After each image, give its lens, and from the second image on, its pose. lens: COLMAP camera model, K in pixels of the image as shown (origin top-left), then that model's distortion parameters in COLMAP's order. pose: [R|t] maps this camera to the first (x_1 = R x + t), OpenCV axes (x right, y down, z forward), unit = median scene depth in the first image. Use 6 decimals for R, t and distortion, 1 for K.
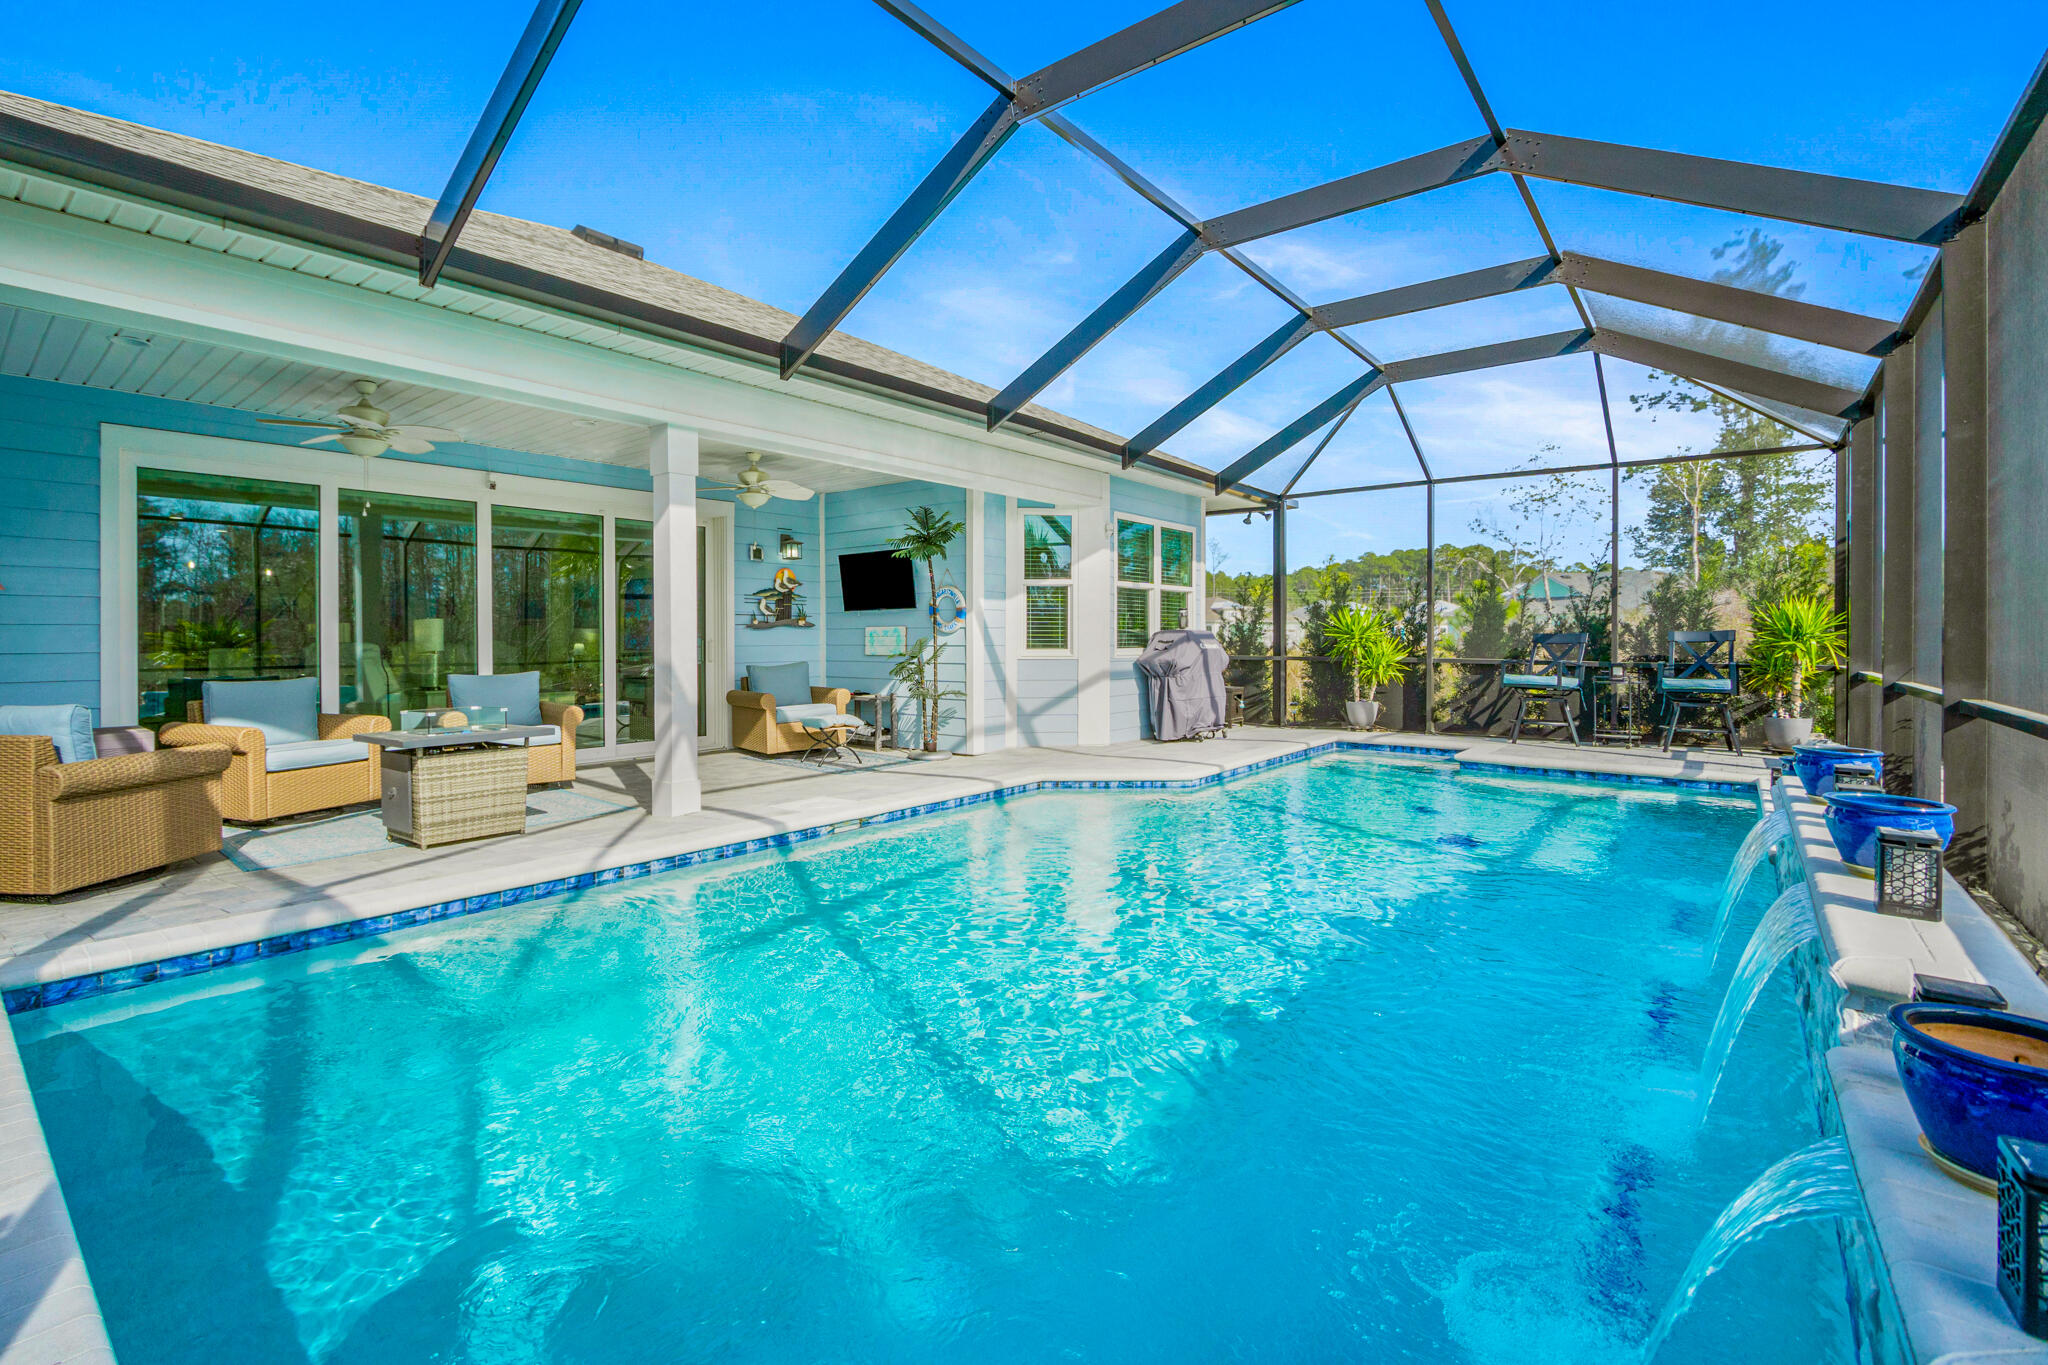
lens RADIAL K [[906.1, 0, 982.1], [0, 906.1, 643.7], [0, 0, 1]] dist [-0.015993, -0.000054]
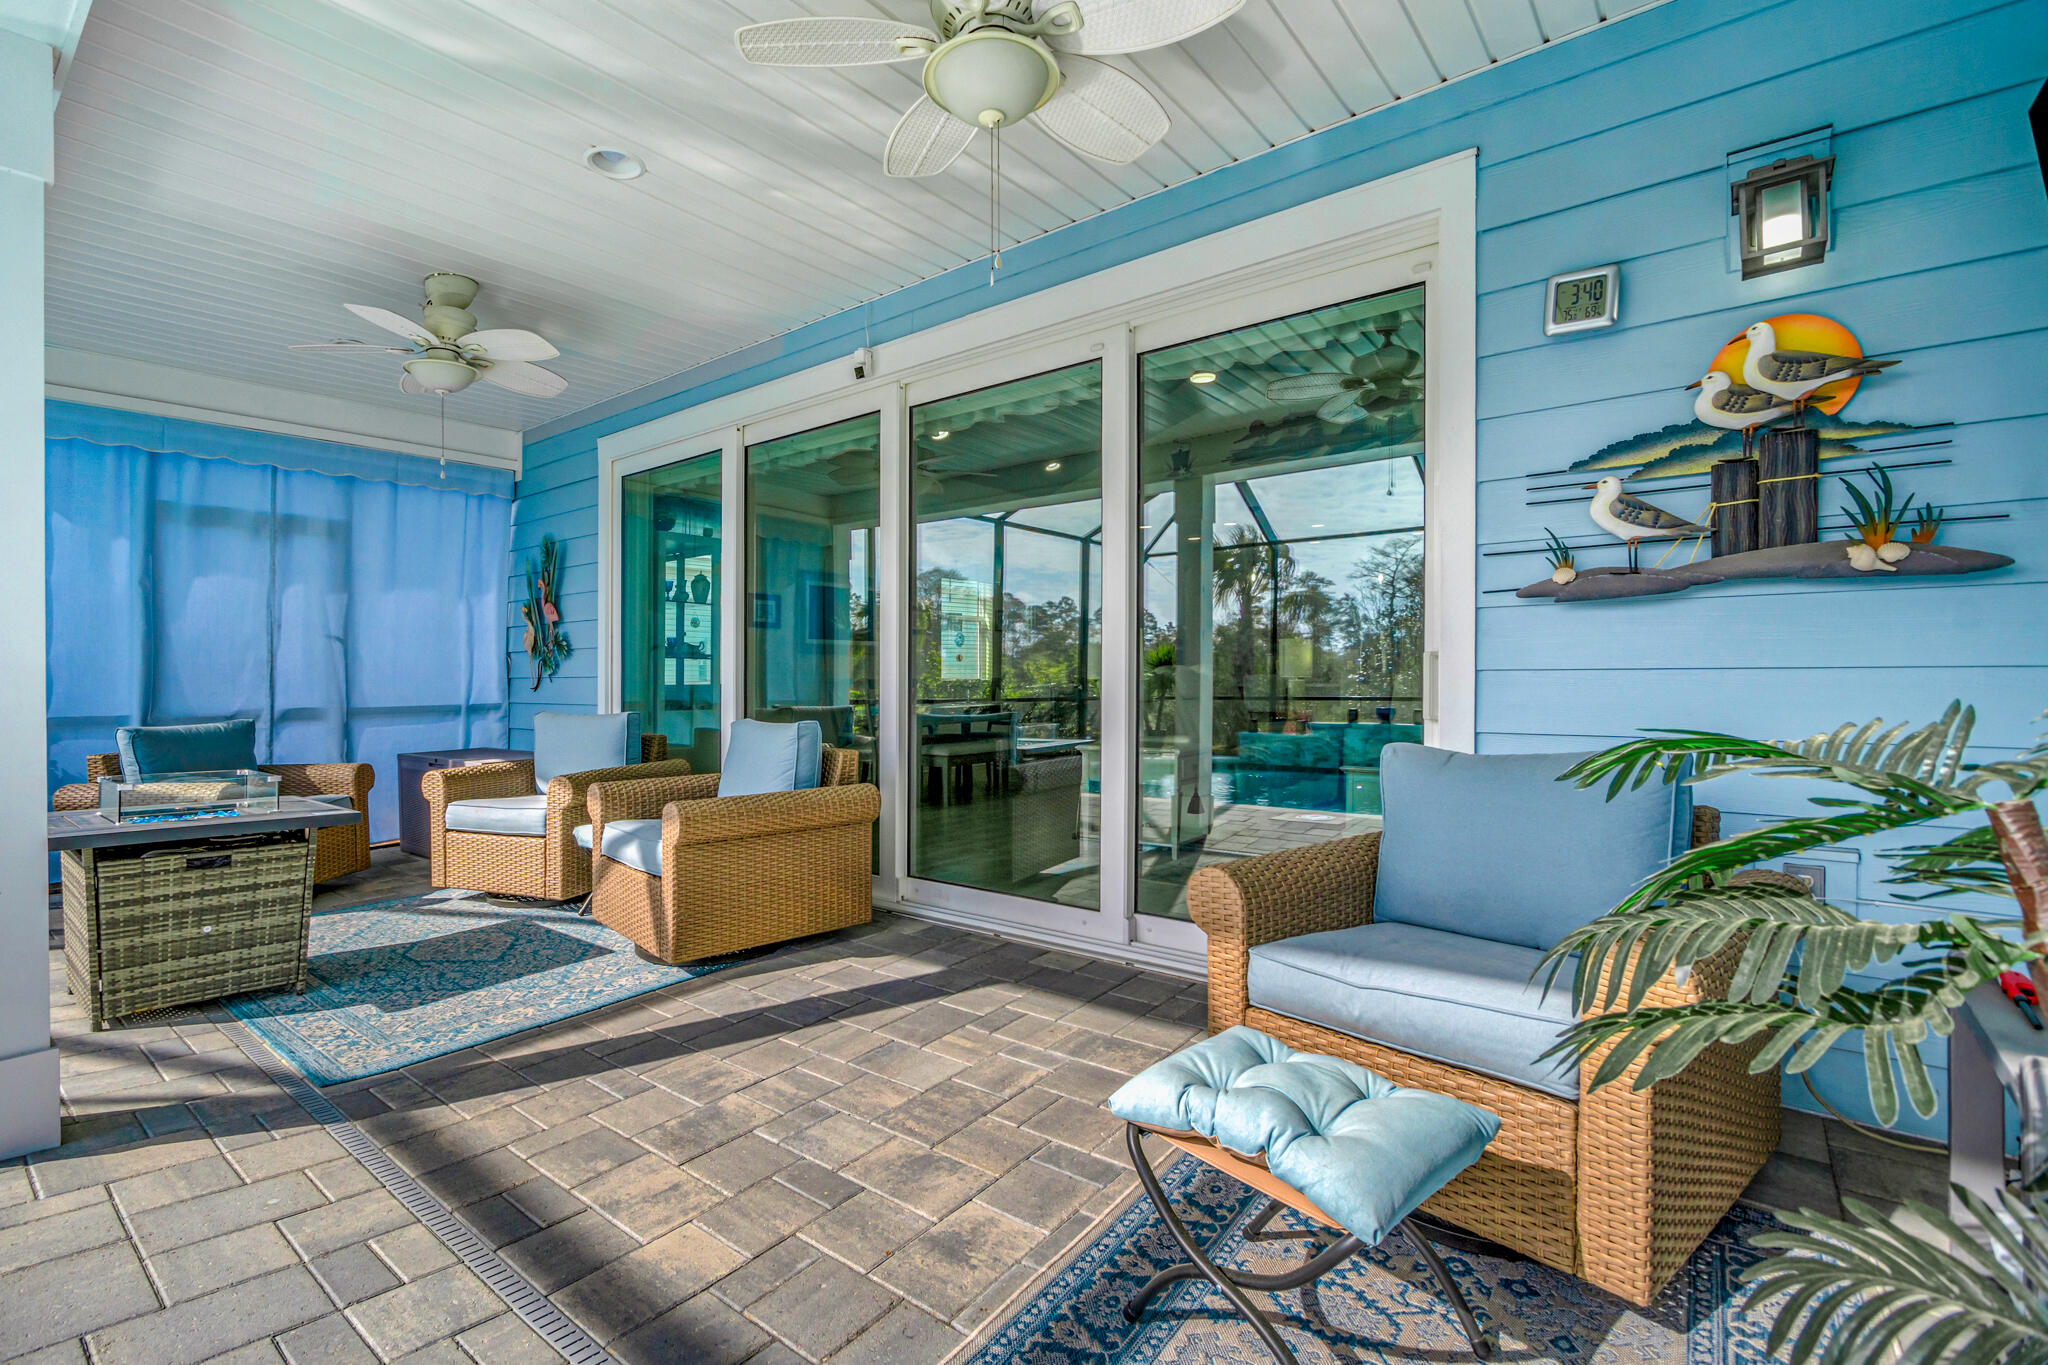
lens RADIAL K [[940.8, 0, 959.5], [0, 940.8, 679.3], [0, 0, 1]] dist [-0.014838, -0.000192]
pose [[-0.029322, 0.014686, -0.999462, 0.013804], [0.004773, 0.999883, 0.014552, 0.000054], [0.999559, -0.004343, -0.029389, 0.841263]]
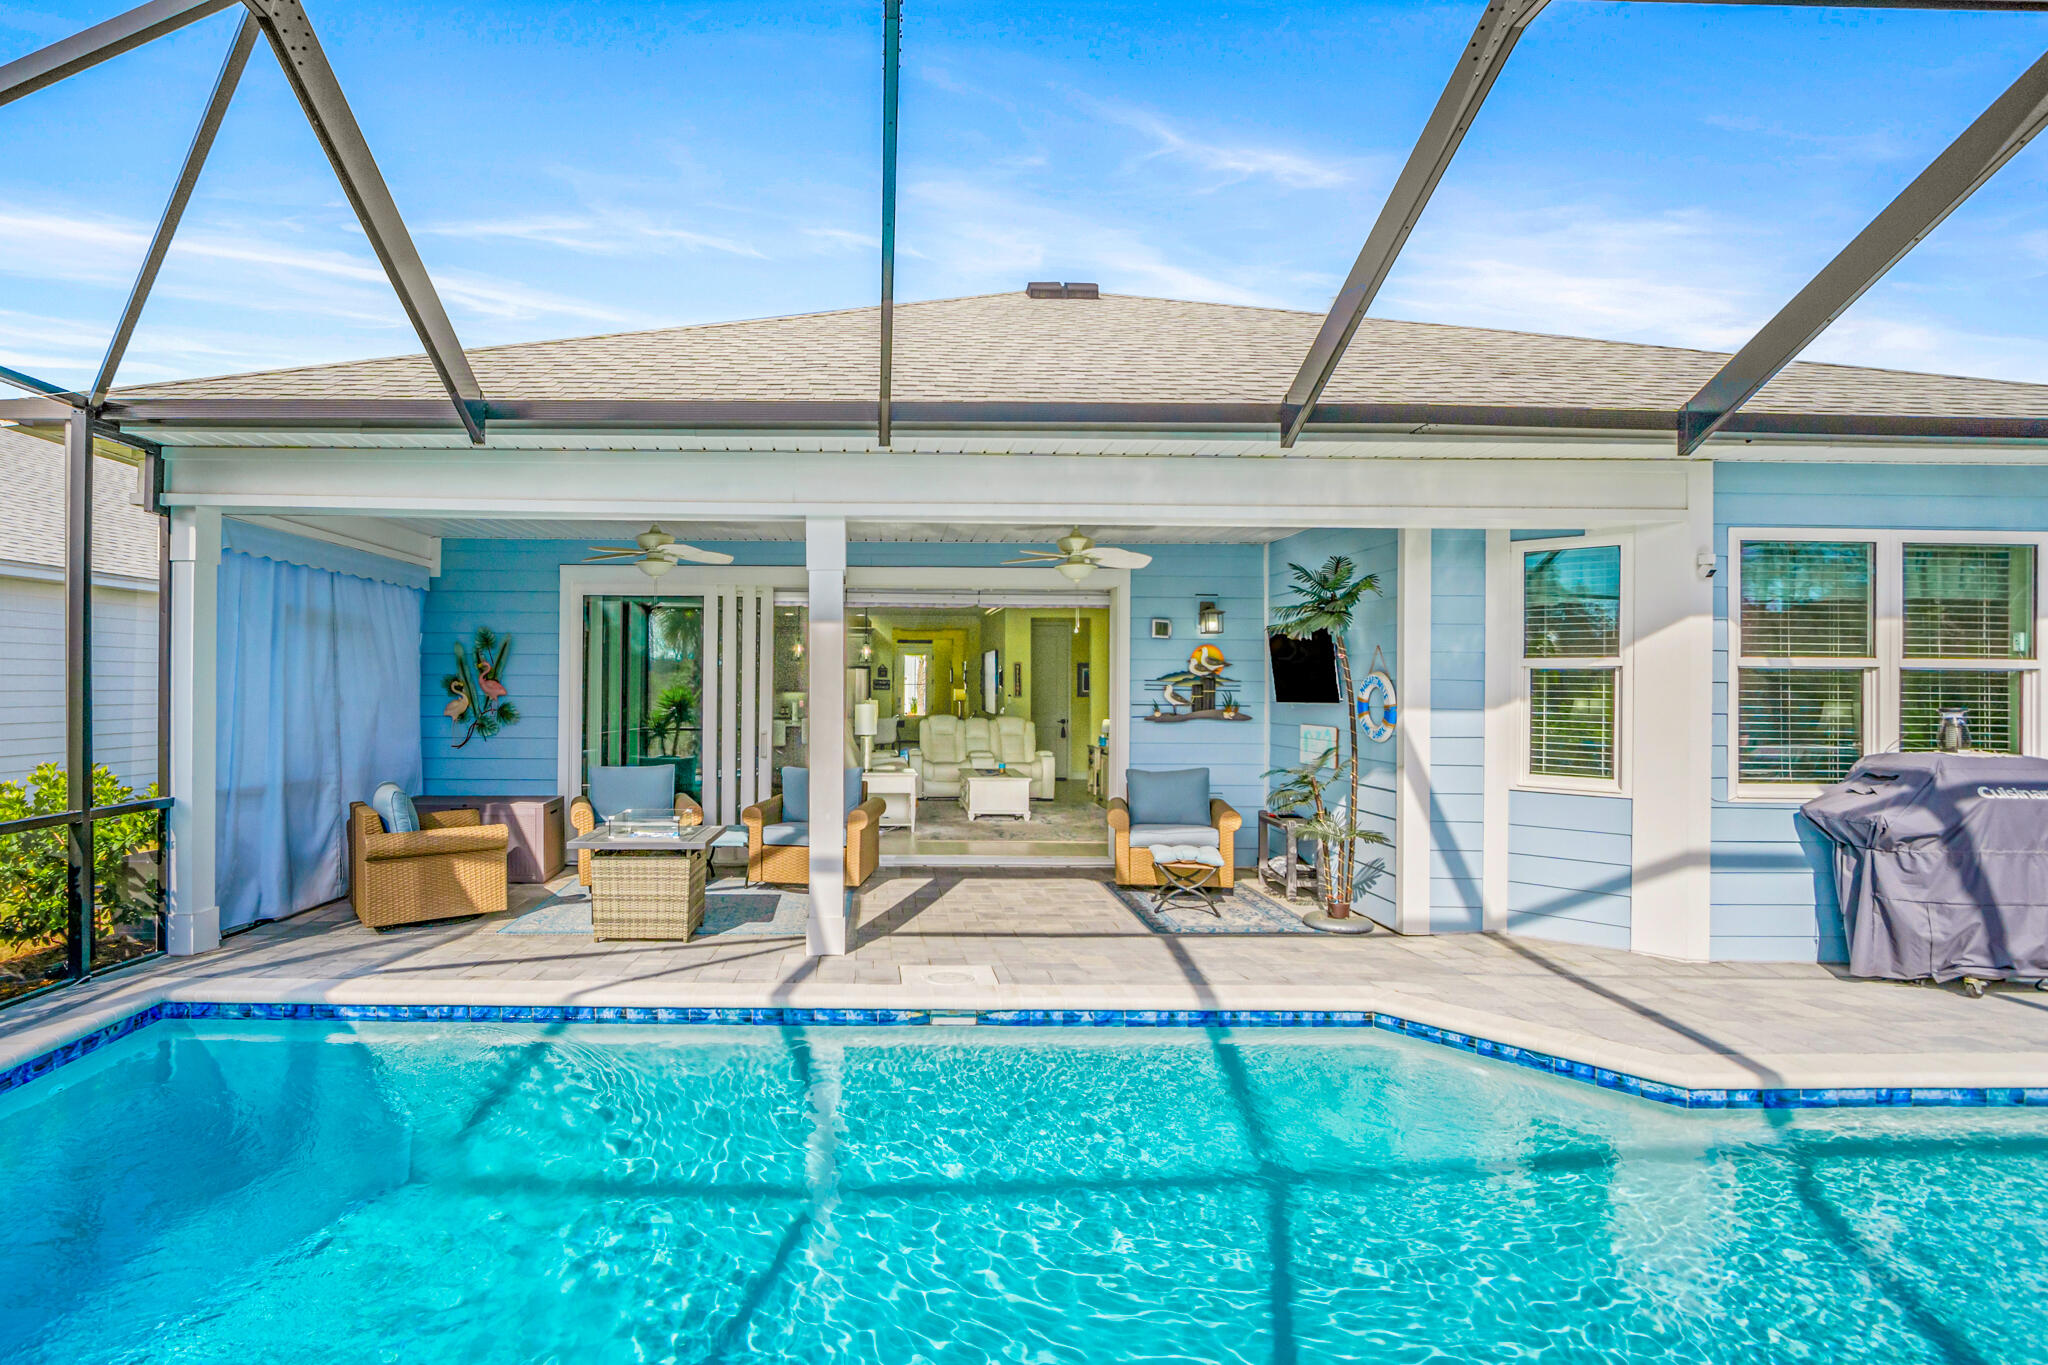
lens RADIAL K [[987.8, 0, 940.5], [0, 987.8, 685.3], [0, 0, 1]] dist [-0.018183, 0.000660]
pose [[0.650778, 0.011310, -0.759184, 0.290797], [-0.016551, 0.999863, 0.000707, -0.047048], [0.759088, 0.012105, 0.650876, 0.282365]]
